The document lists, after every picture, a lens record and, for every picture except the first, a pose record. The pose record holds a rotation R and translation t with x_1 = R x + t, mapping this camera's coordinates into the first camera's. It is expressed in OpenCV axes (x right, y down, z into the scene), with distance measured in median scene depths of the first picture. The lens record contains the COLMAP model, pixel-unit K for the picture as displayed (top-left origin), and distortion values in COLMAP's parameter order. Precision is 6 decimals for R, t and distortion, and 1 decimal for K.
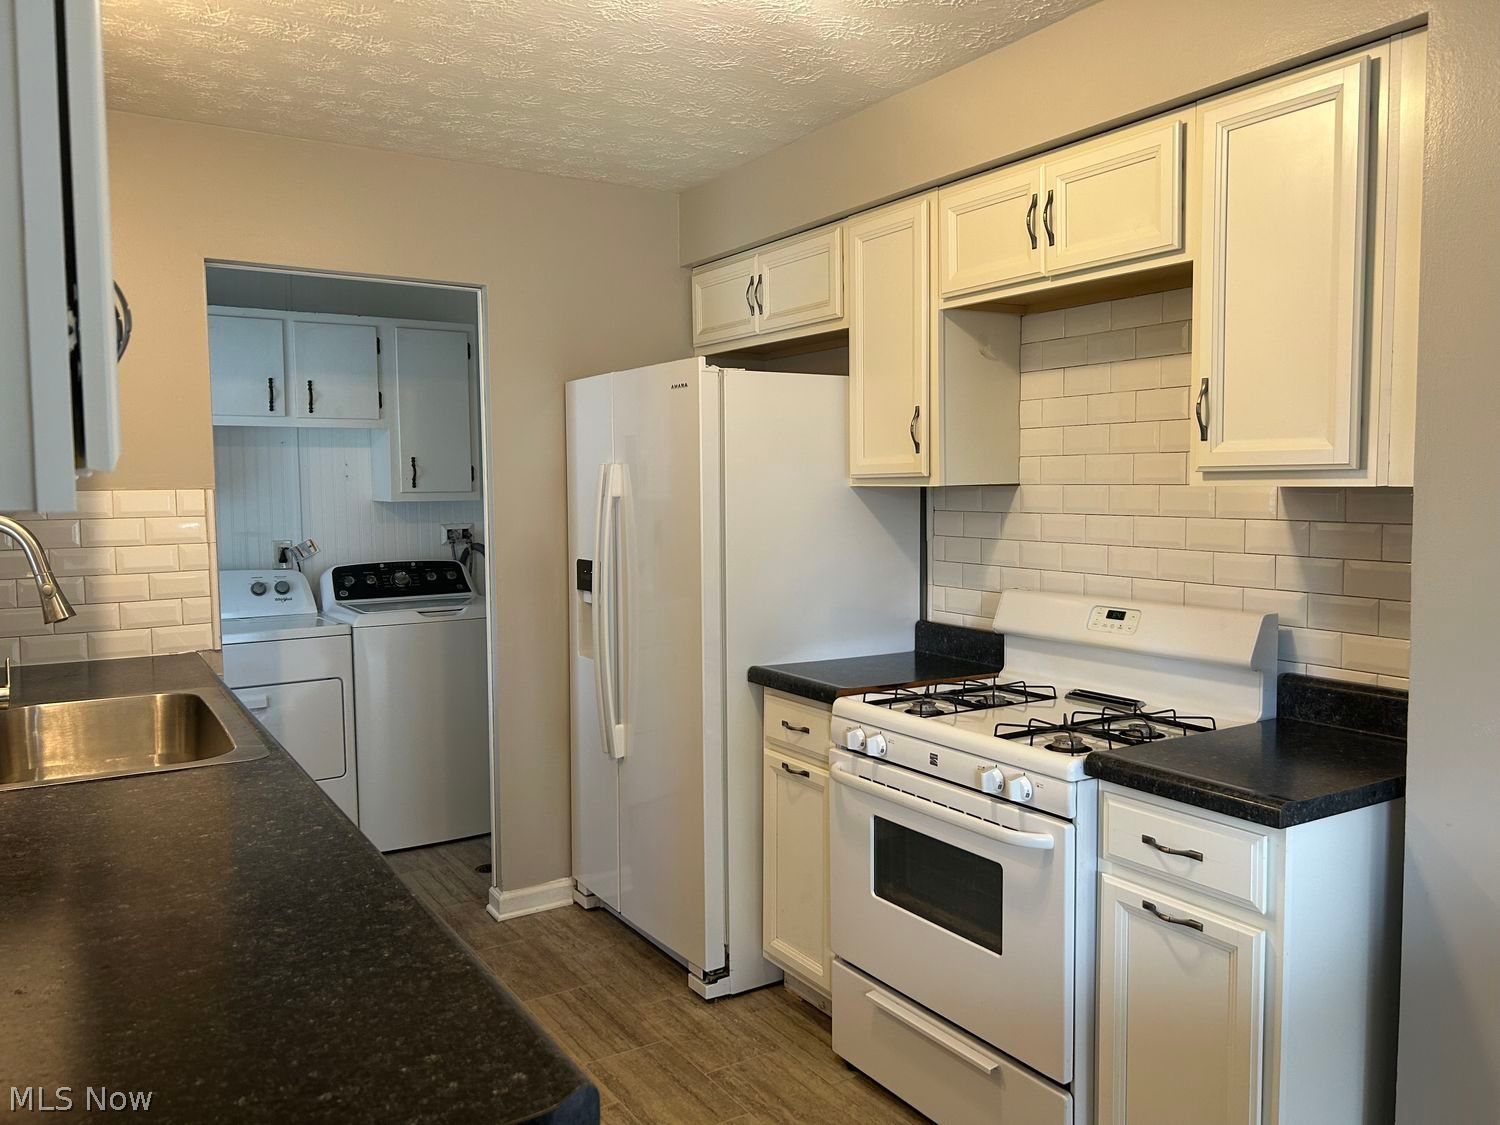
lens RADIAL K [[1149.5, 0, 744.6], [0, 1149.5, 559.7], [0, 0, 1]] dist [0.042153, -0.002808]
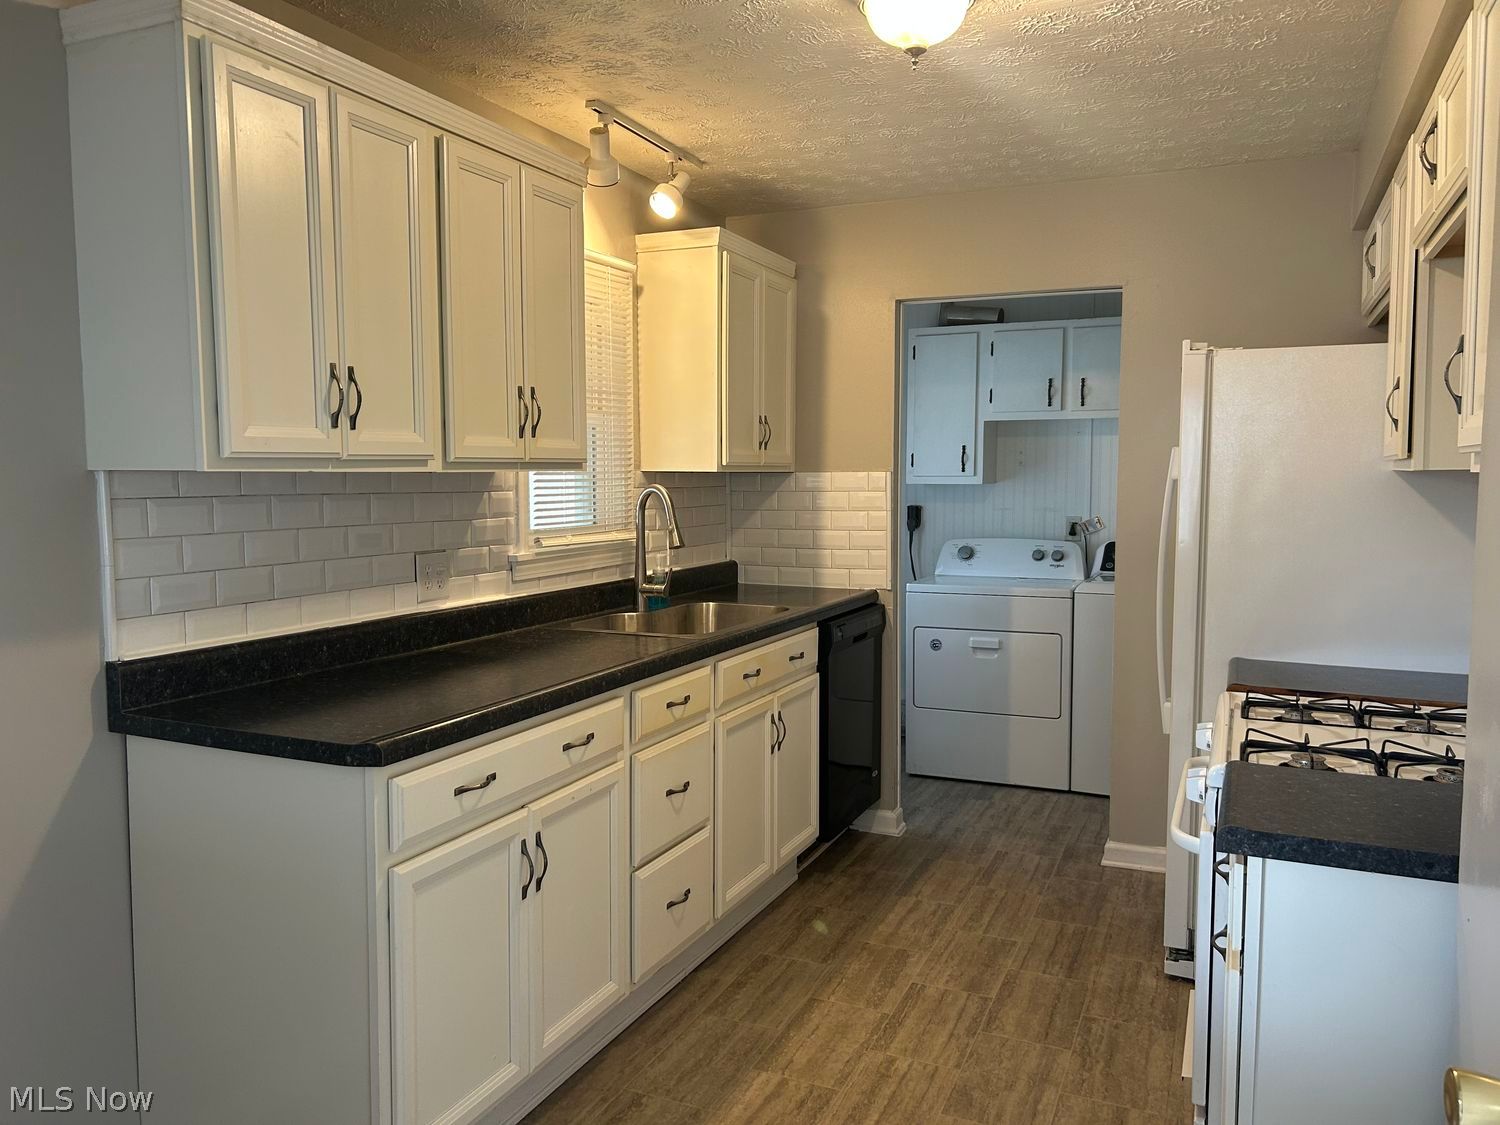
lens RADIAL K [[1149.5, 0, 747.2], [0, 1149.5, 560.1], [0, 0, 1]] dist [0.042153, -0.002808]
pose [[0.568662, 0.070246, -0.819567, 0.470524], [-0.059595, 0.997247, 0.044125, -0.005417], [0.820410, 0.023750, 0.571282, 0.085218]]
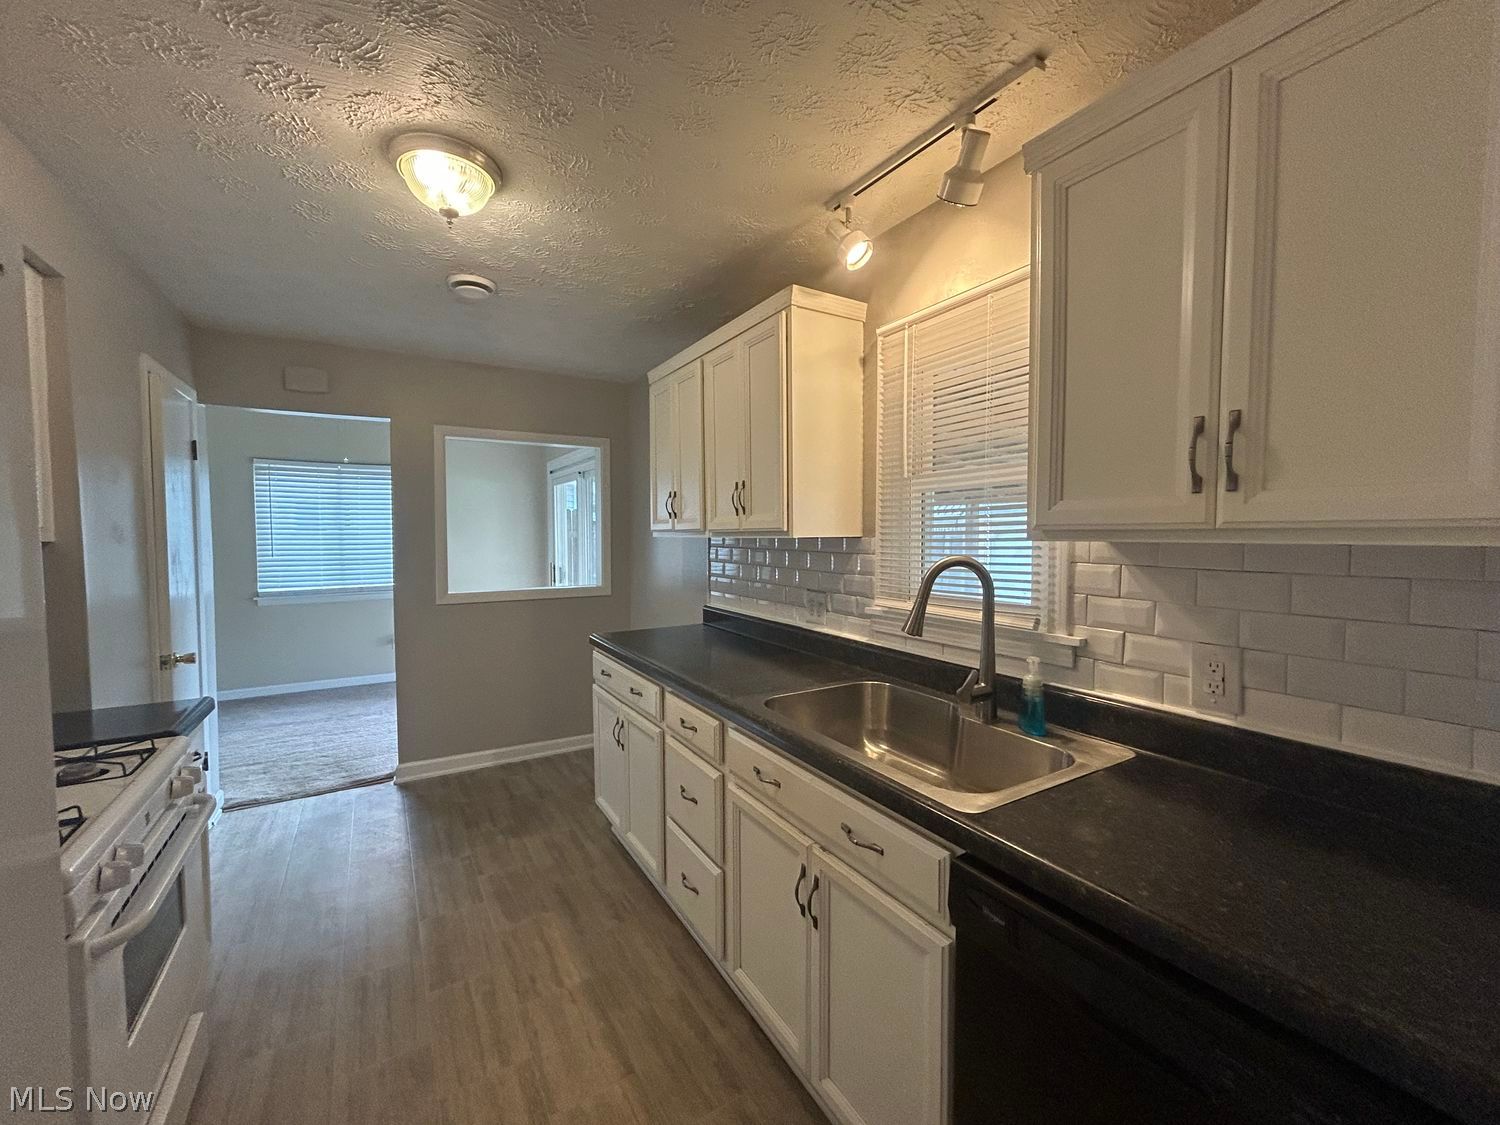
lens RADIAL K [[610.9, 0, 755.3], [0, 610.9, 560.2], [0, 0, 1]] dist [-0.002570, 0.002205]
pose [[-0.999938, 0.009368, 0.006054, -0.234938], [0.009987, 0.993664, 0.111949, -0.065177], [-0.004967, 0.112002, -0.993696, 0.970334]]
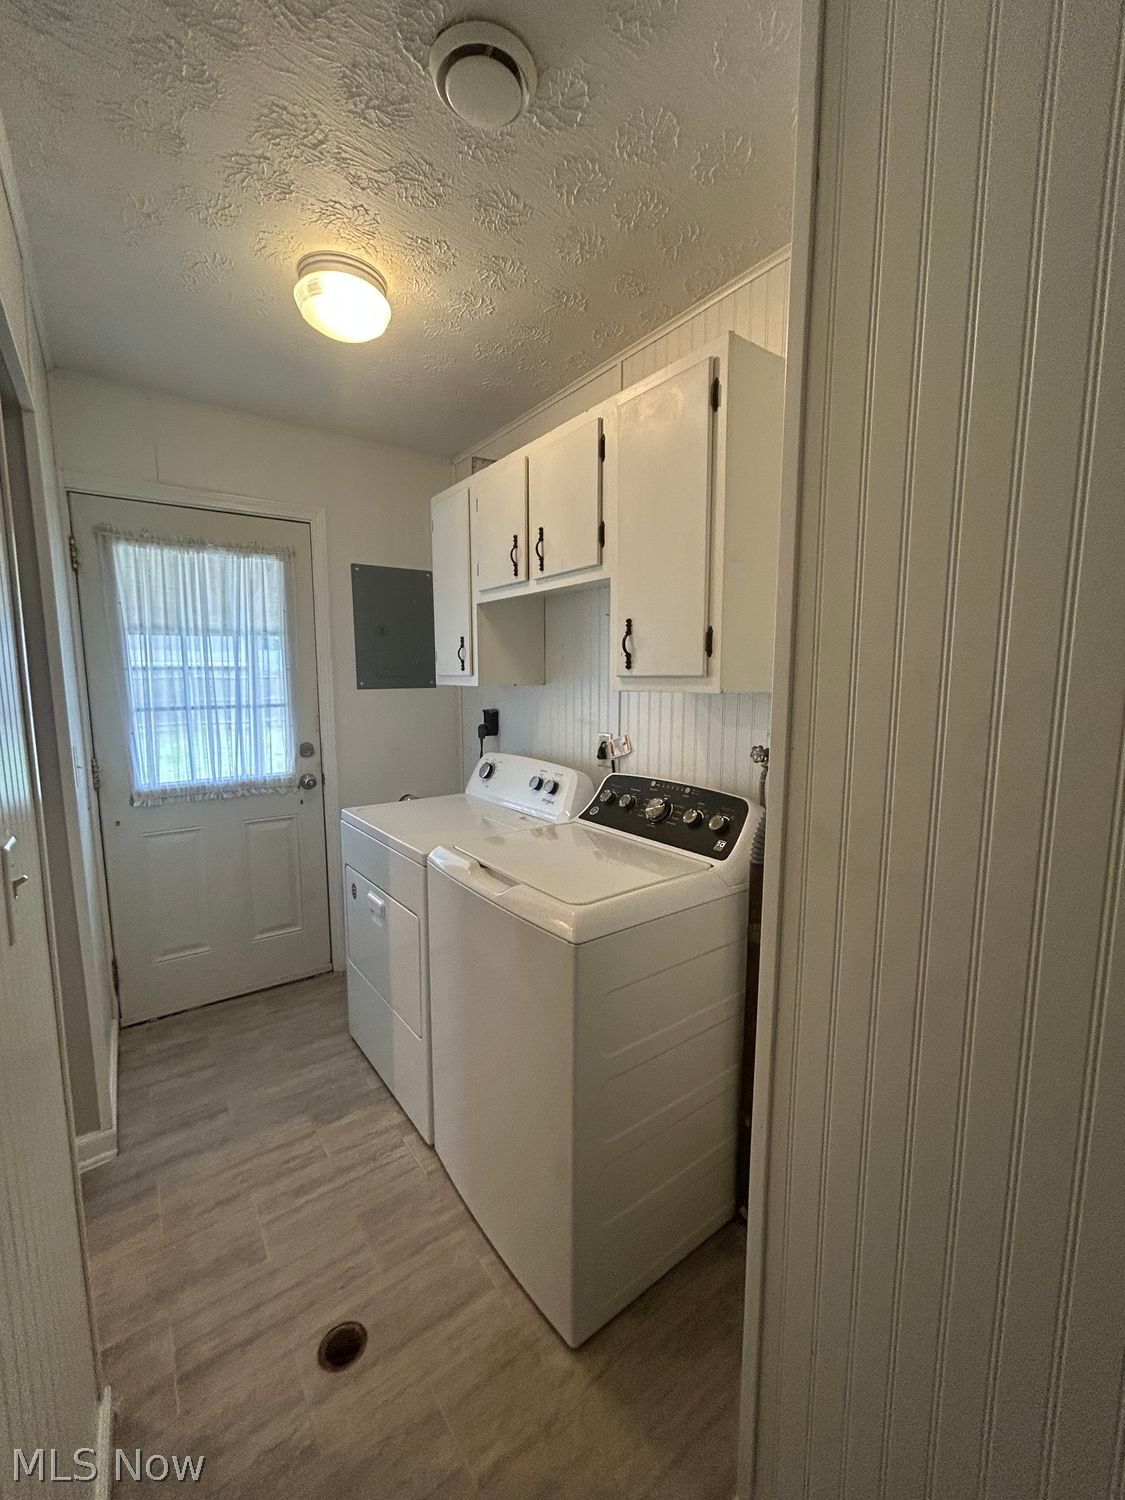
lens RADIAL K [[610.9, 0, 560.7], [0, 610.9, 752.5], [0, 0, 1]] dist [-0.002570, 0.002205]
pose [[0.078316, 0.129106, -0.988533, 0.049837], [-0.066507, 0.990047, 0.124035, -0.070095], [0.994708, 0.056030, 0.086123, 1.185392]]
